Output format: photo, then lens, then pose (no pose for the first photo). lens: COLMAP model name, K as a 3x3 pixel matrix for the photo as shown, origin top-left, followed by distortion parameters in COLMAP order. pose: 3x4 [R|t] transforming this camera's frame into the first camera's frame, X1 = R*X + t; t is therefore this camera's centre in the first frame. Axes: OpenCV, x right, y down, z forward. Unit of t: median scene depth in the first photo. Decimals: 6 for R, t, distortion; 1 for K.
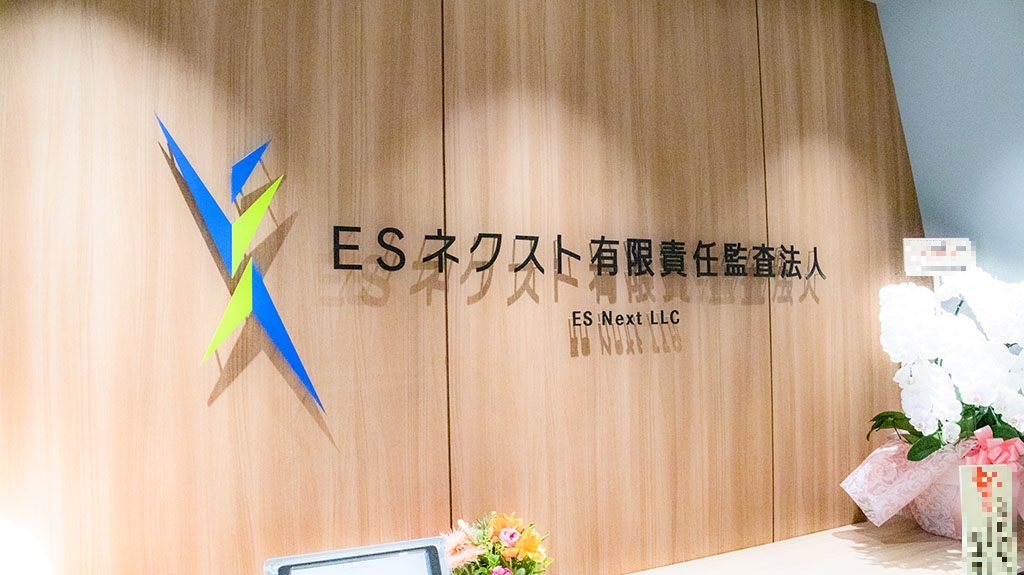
lens RADIAL K [[859.3, 0, 484.1], [0, 859.3, 290.8], [0, 0, 1]] dist [-0.174552, 0.006069]
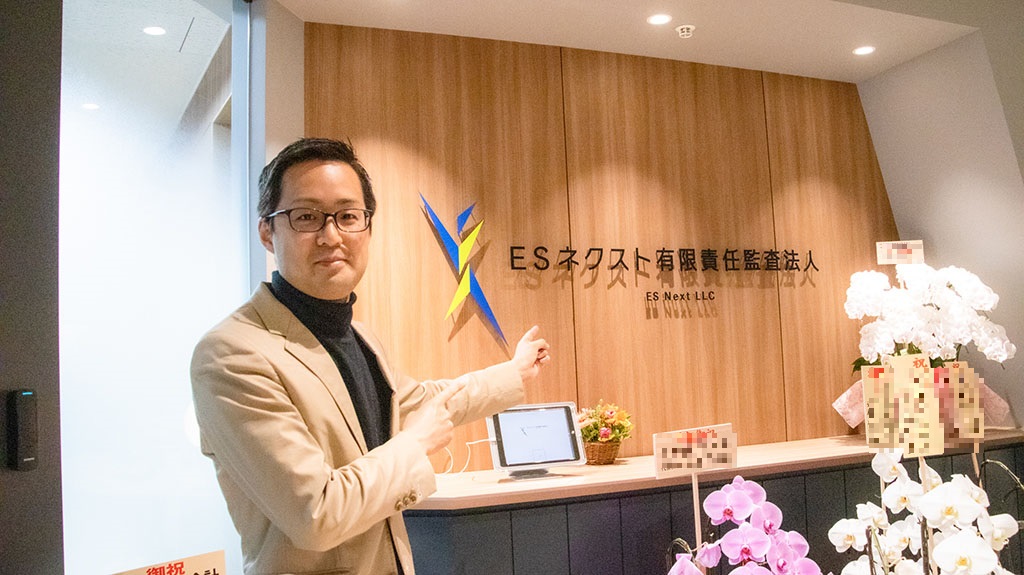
lens RADIAL K [[859.3, 0, 484.1], [0, 859.3, 290.8], [0, 0, 1]] dist [-0.174552, 0.006069]
pose [[0.988525, -0.030071, -0.148035, 0.034664], [0.025380, 0.999117, -0.033479, 0.068742], [0.148911, 0.029337, 0.988415, -0.718825]]
